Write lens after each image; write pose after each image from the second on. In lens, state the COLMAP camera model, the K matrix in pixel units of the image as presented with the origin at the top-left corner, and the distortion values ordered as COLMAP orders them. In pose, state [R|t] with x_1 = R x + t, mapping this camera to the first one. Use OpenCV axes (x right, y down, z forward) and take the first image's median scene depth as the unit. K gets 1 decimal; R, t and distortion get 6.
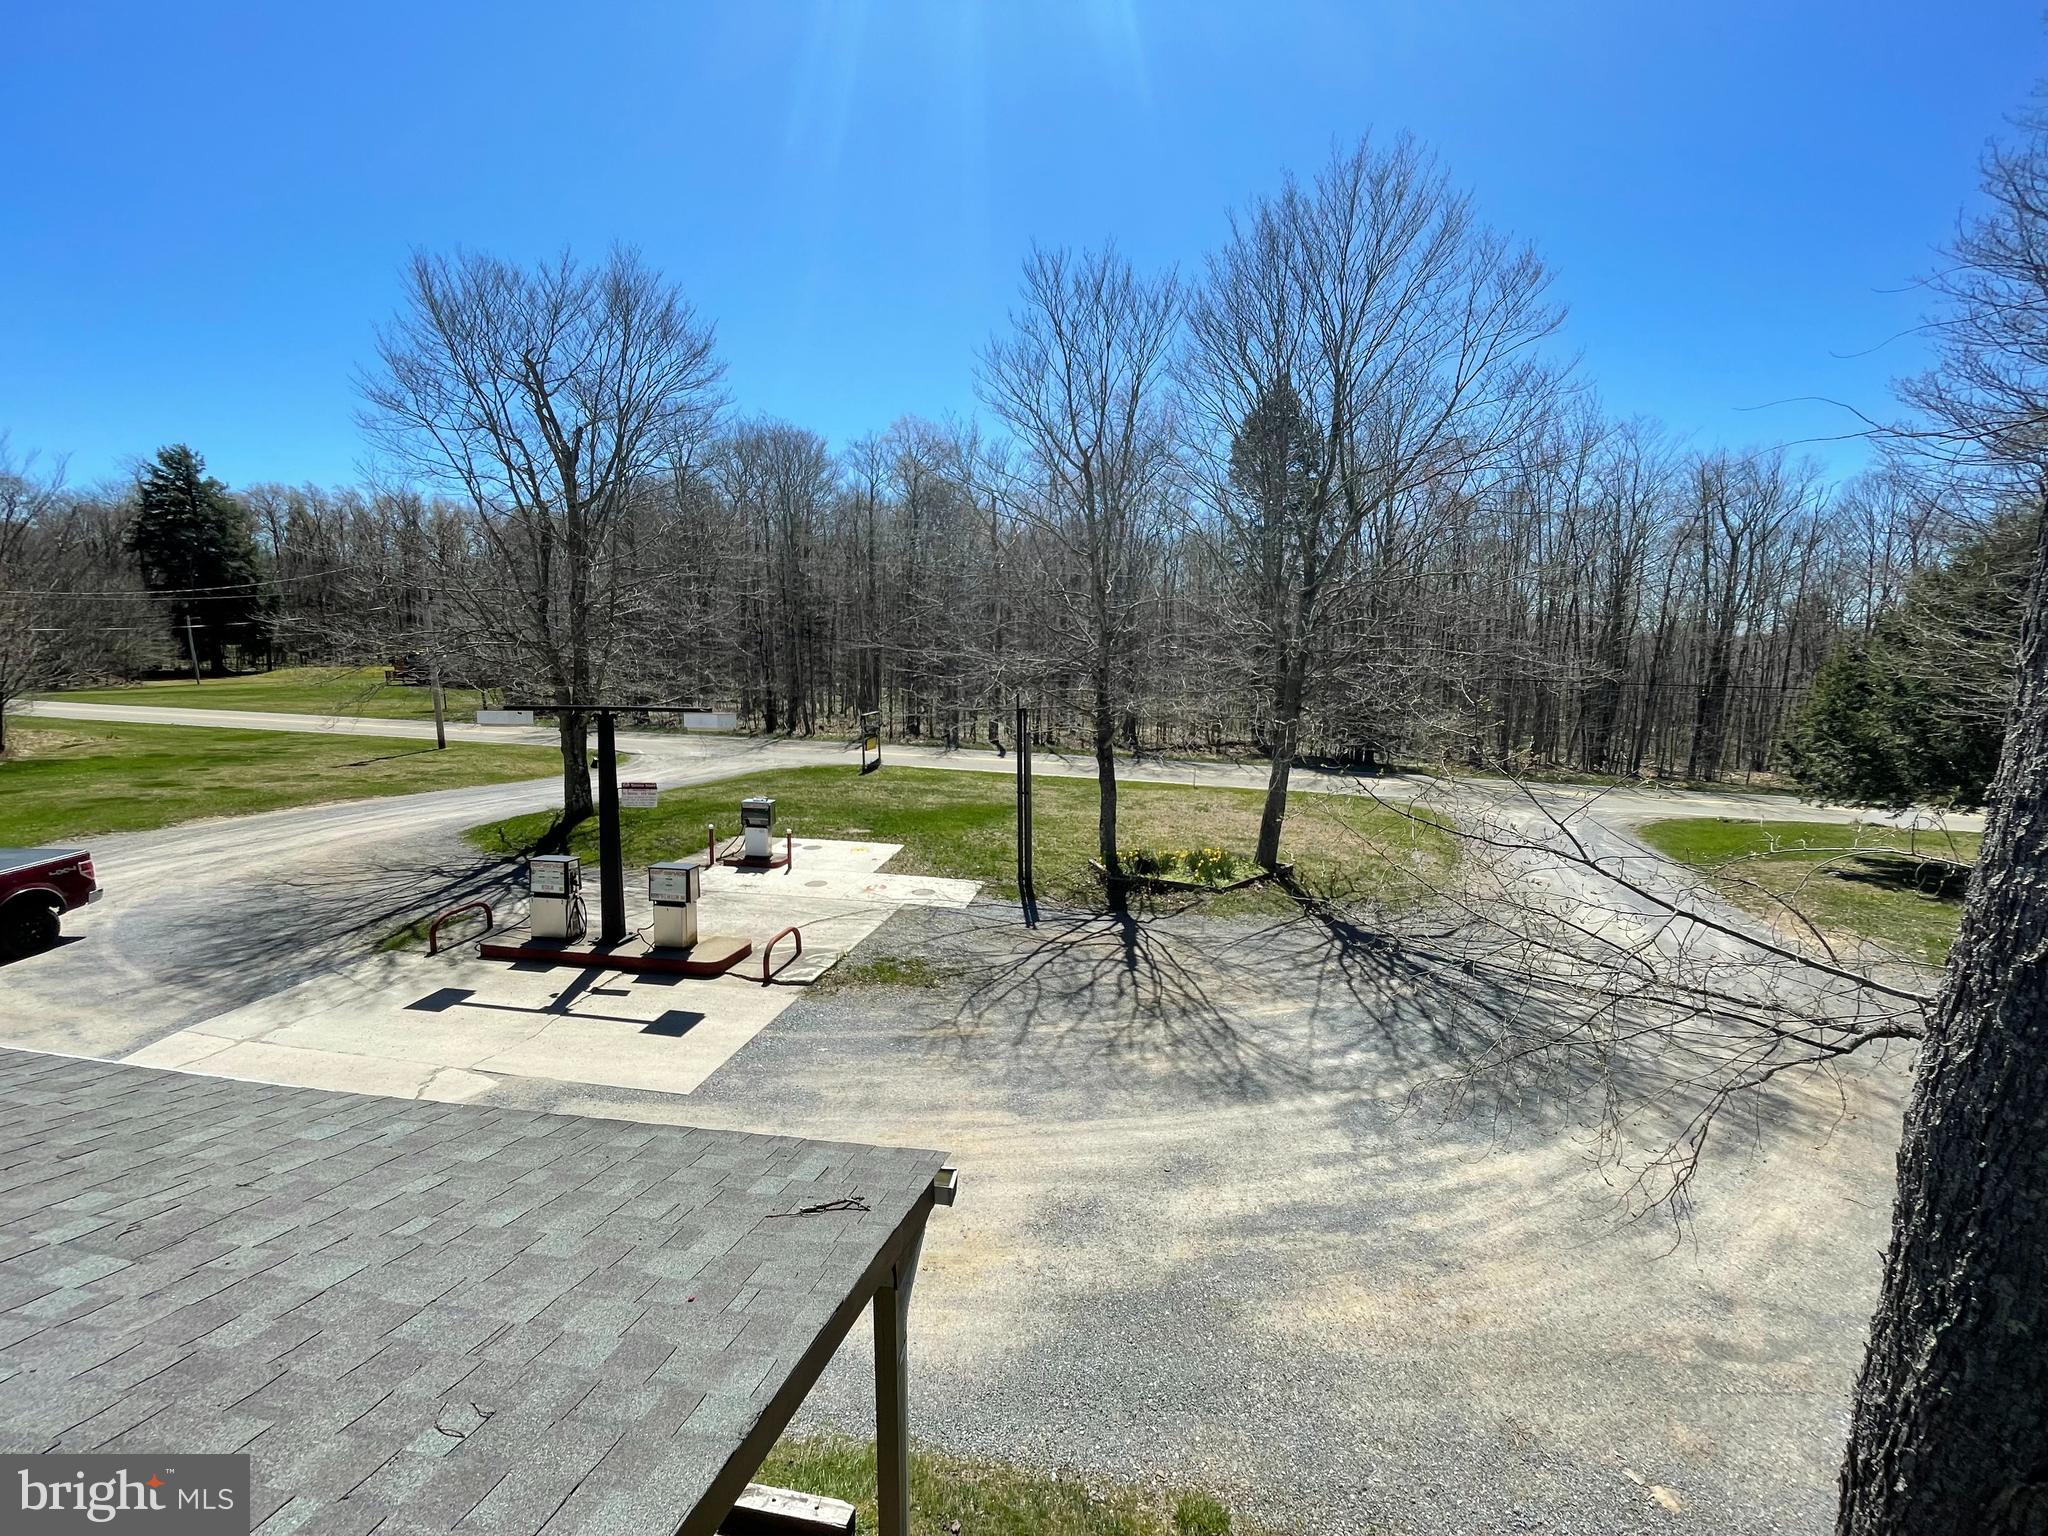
lens RADIAL K [[819.4, 0, 1024.0], [0, 819.4, 768.0], [0, 0, 1]] dist [-0.011776, -0.000043]
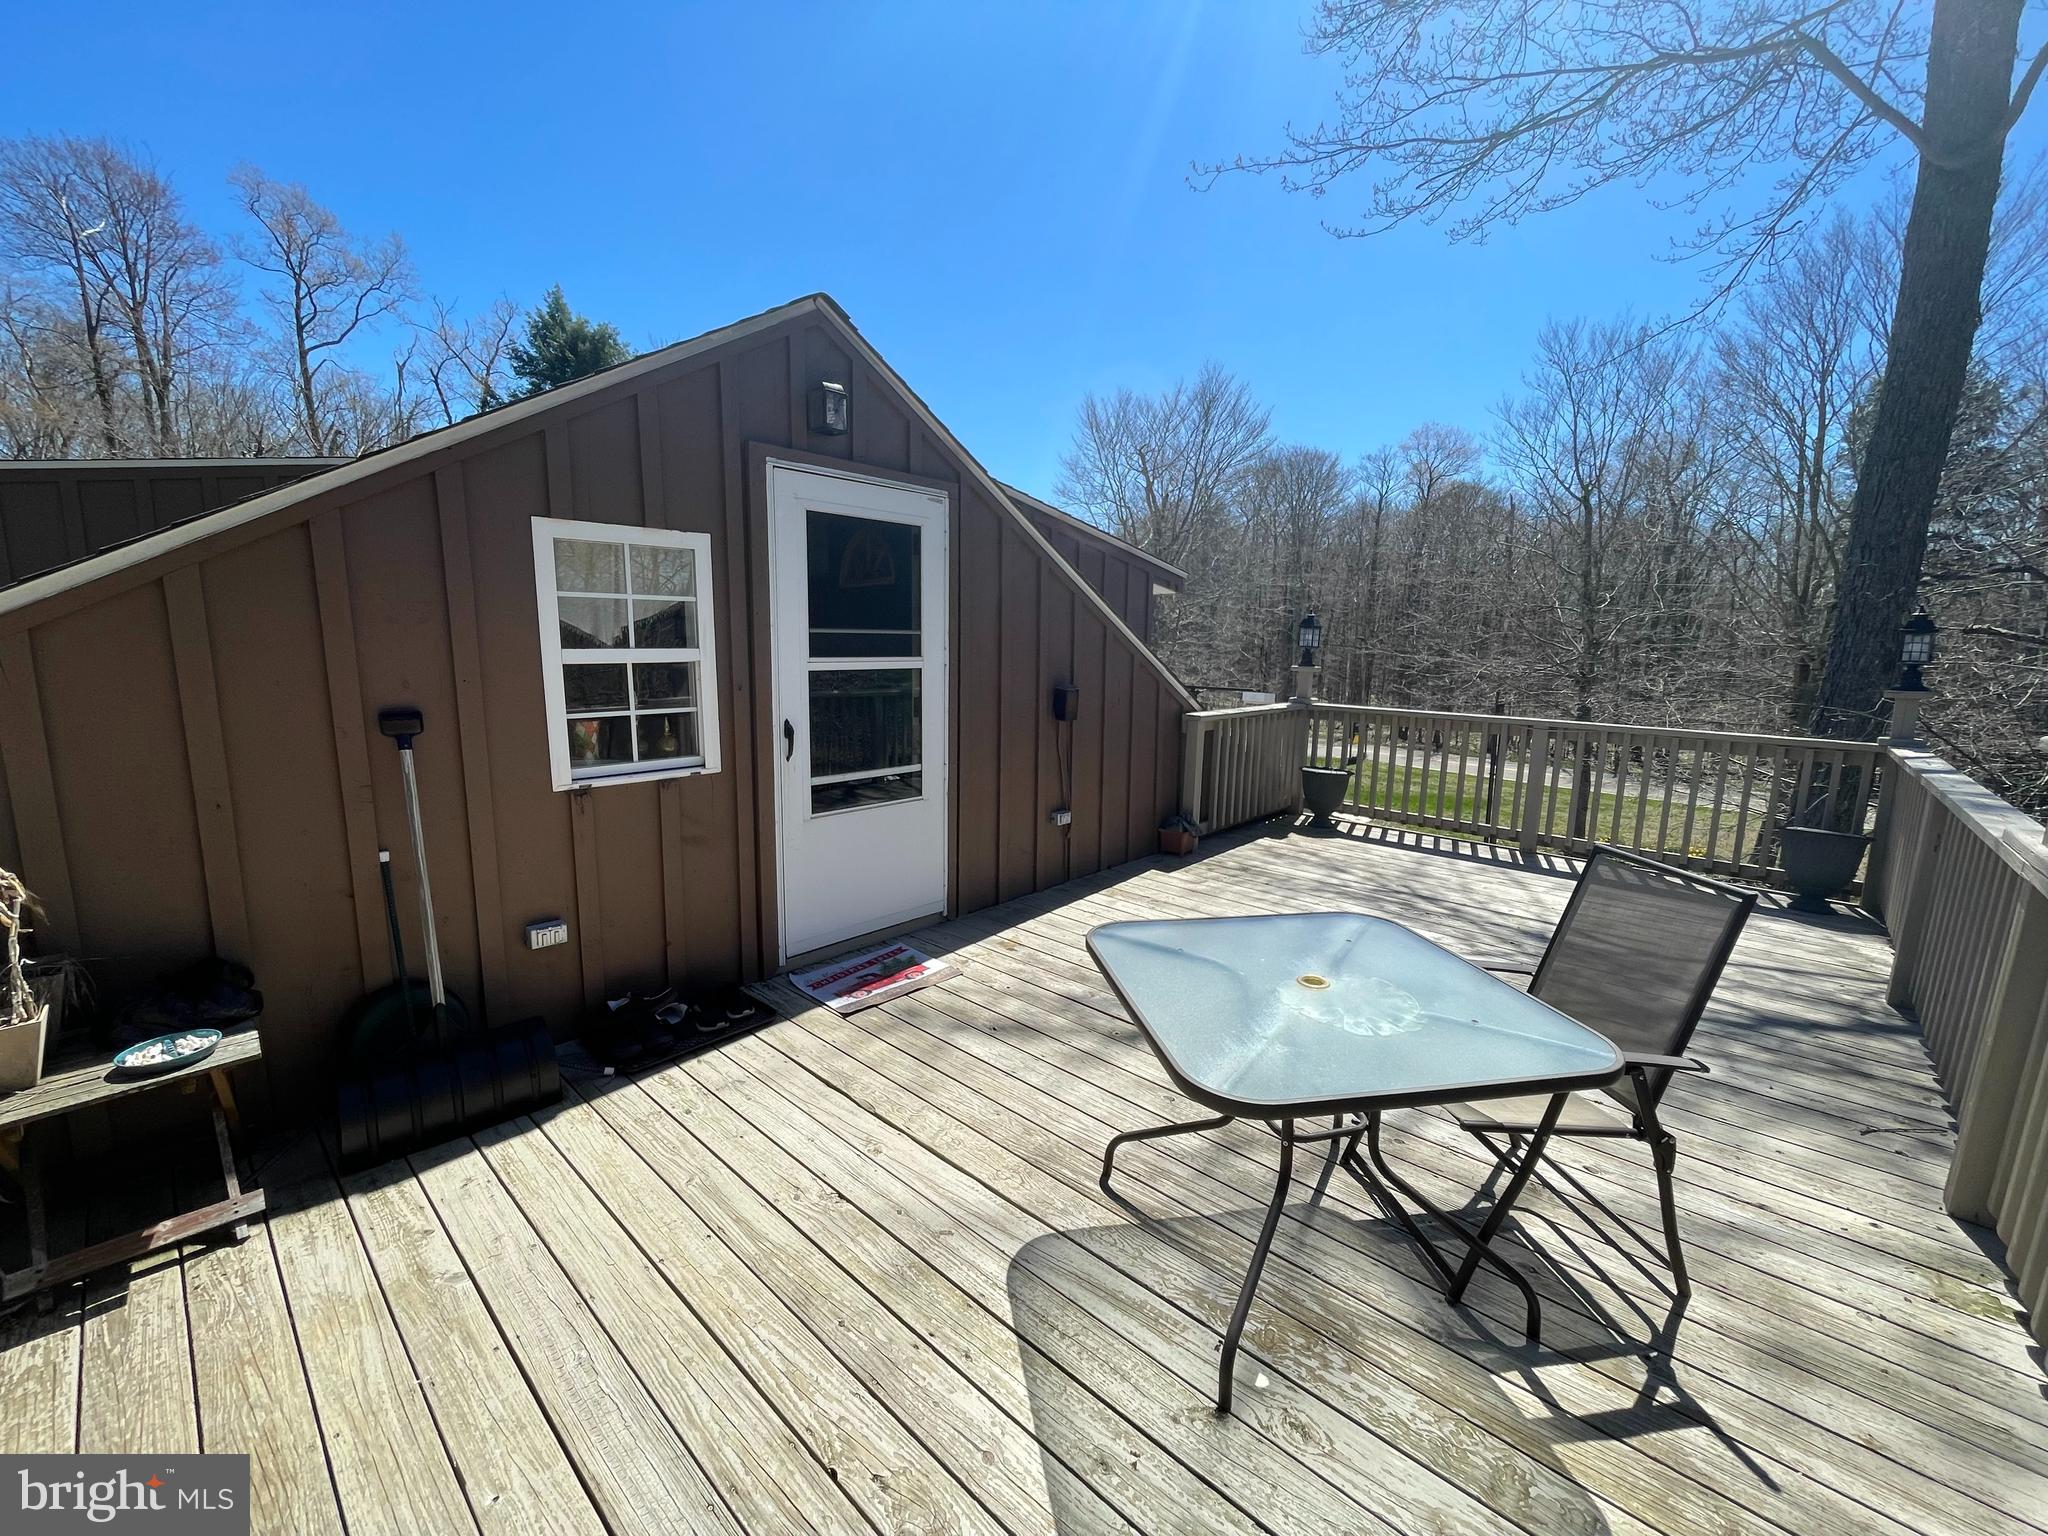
lens RADIAL K [[819.4, 0, 1024.0], [0, 819.4, 768.0], [0, 0, 1]] dist [-0.011776, -0.000043]
pose [[0.841558, 0.090700, -0.532497, 0.020683], [-0.094066, 0.995347, 0.020876, 0.022294], [0.531913, 0.032522, 0.846174, -0.143622]]
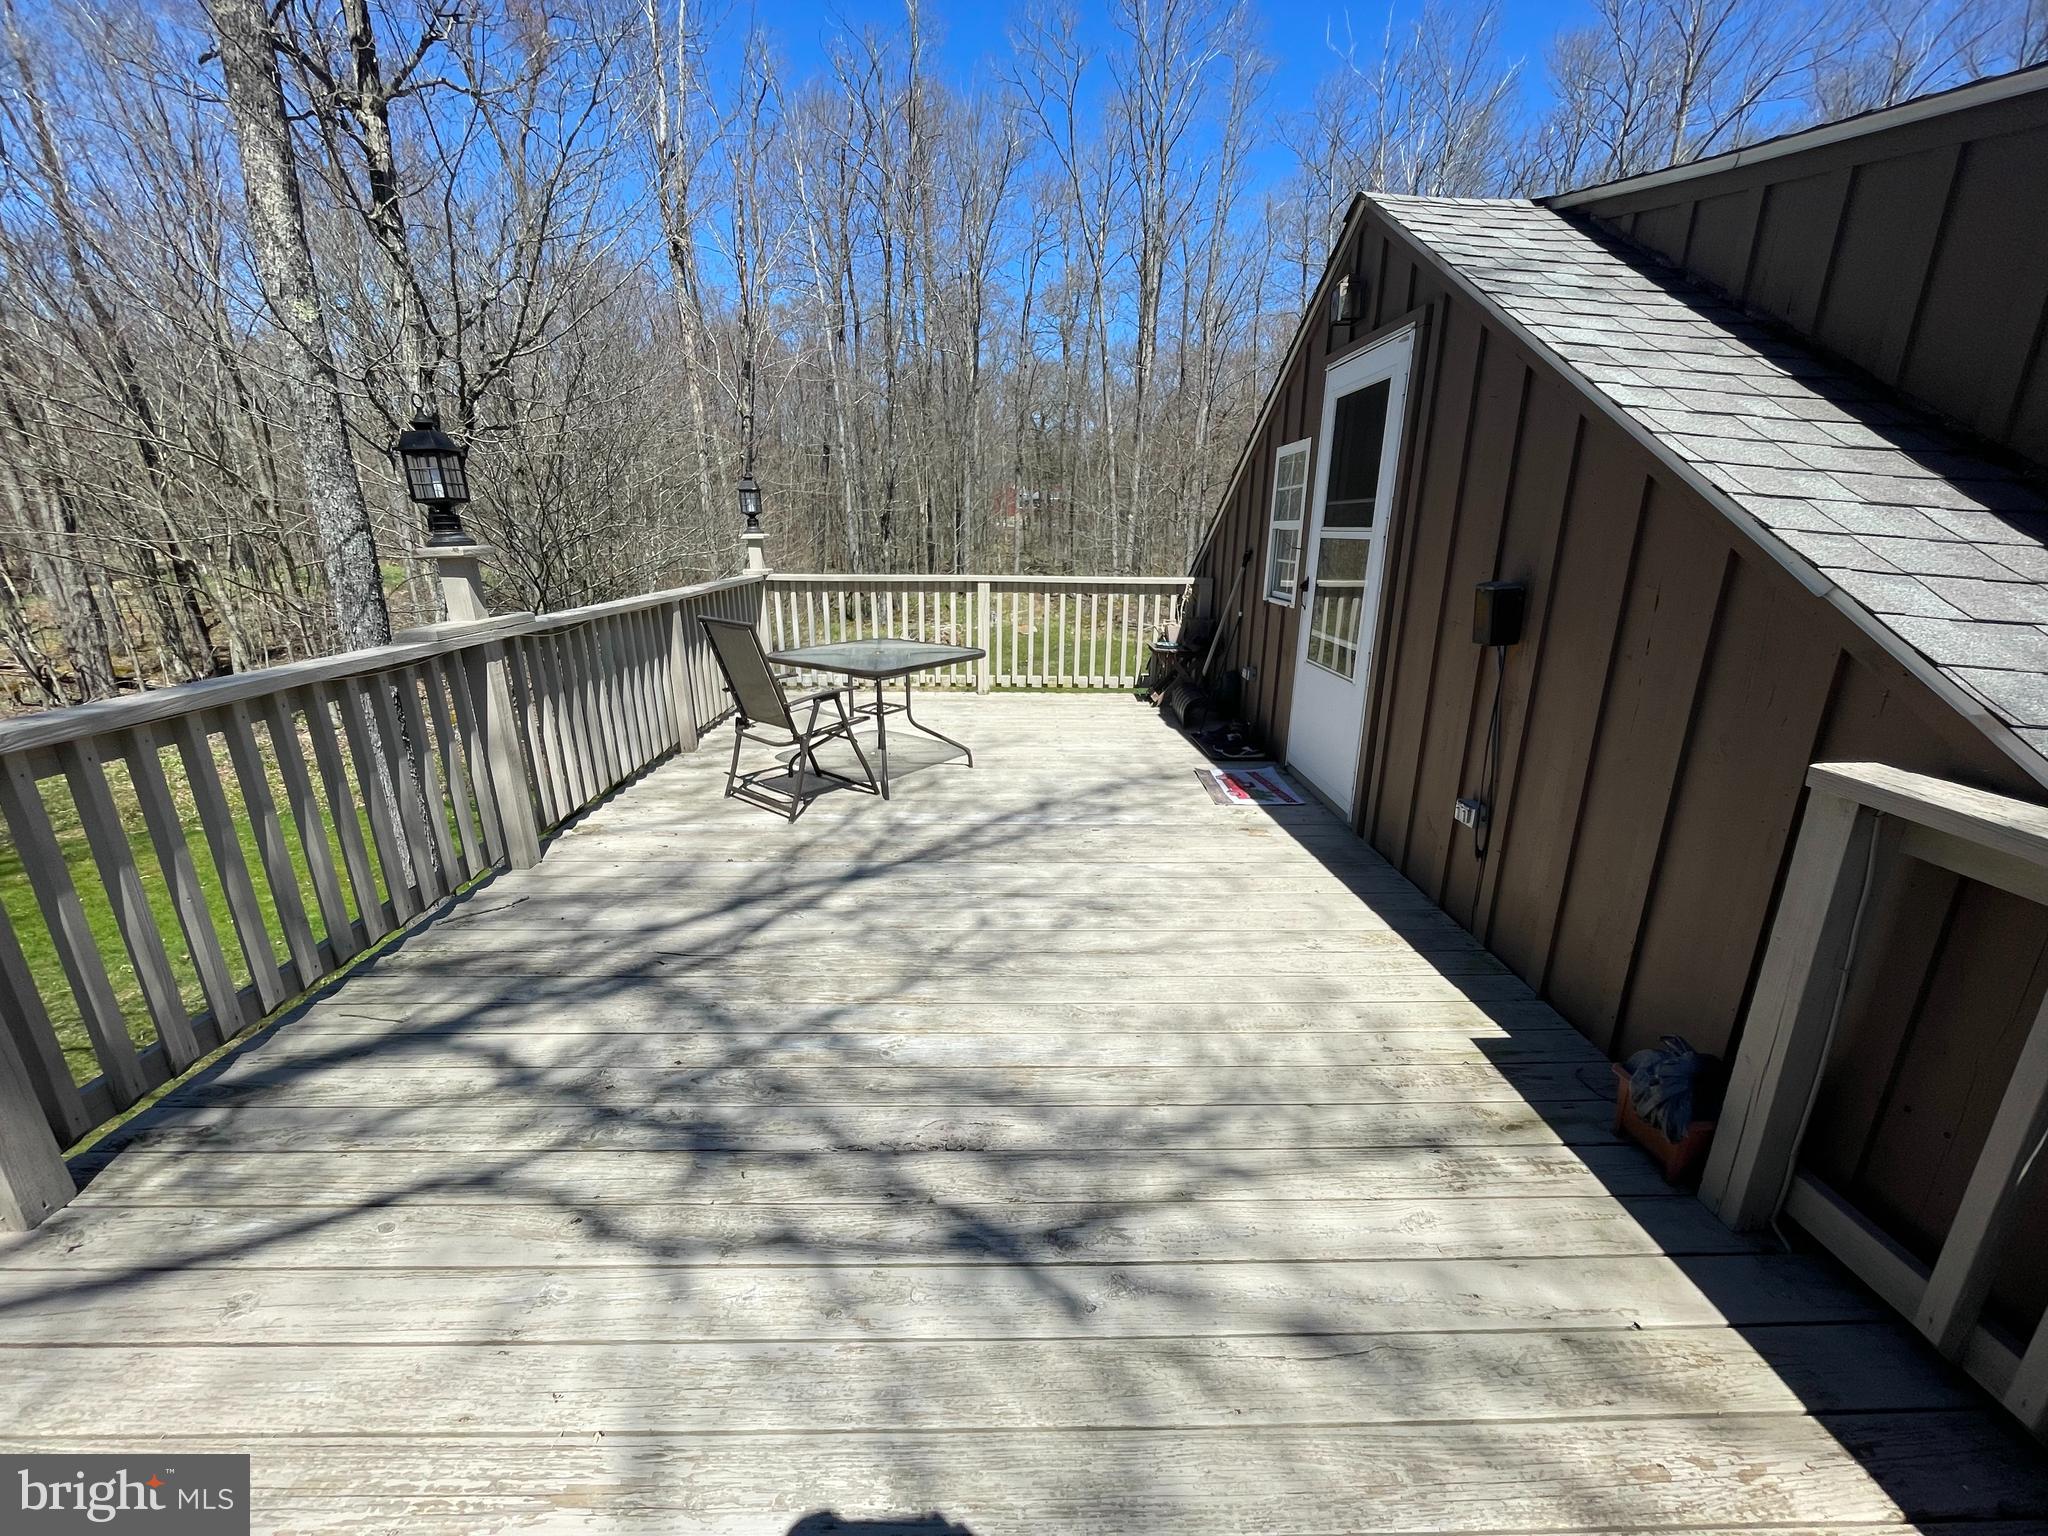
lens RADIAL K [[819.4, 0, 1024.0], [0, 819.4, 768.0], [0, 0, 1]] dist [-0.011776, -0.000043]
pose [[-0.980979, 0.036853, -0.190585, -0.012853], [-0.048900, 0.903234, 0.426354, -0.077017], [0.187855, 0.427563, -0.884251, 0.558160]]
